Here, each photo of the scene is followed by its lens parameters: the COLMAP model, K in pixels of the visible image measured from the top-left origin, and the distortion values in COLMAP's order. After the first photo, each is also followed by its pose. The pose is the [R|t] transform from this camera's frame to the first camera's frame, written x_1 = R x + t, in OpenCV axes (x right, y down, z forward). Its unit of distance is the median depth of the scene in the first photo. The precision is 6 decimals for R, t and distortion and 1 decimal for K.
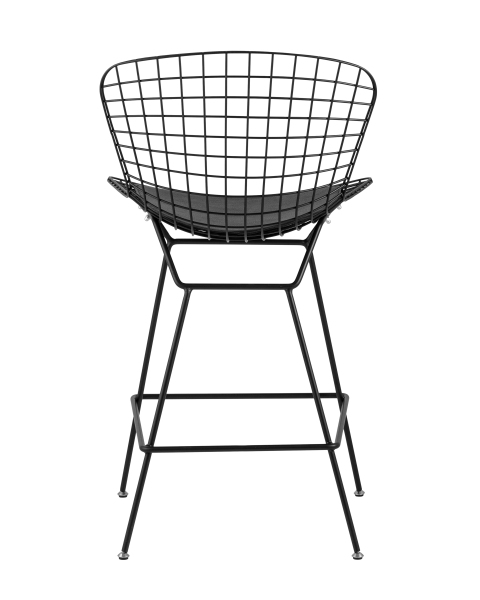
lens RADIAL K [[1523.2, 0, 240.0], [0, 1523.2, 300.0], [0, 0, 1]] dist [0.020061, 0.142604]
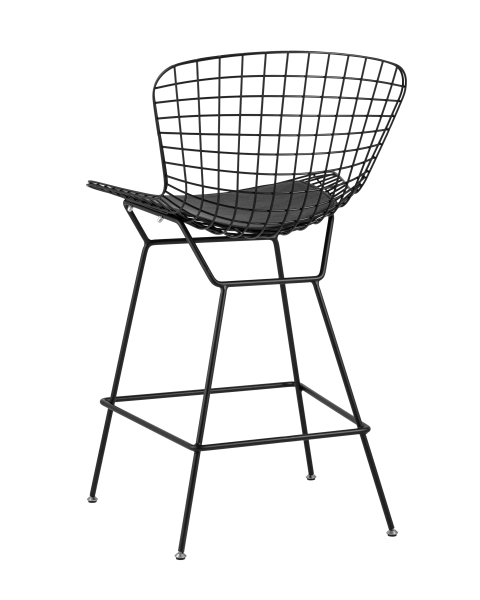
lens RADIAL K [[1523.2, 0, 240.0], [0, 1523.2, 300.0], [0, 0, 1]] dist [0.020061, 0.142604]
pose [[0.949829, -0.050847, 0.308609, -0.336029], [0.049064, 0.998704, 0.013541, -0.011287], [-0.308898, 0.002279, 0.951092, 0.036162]]
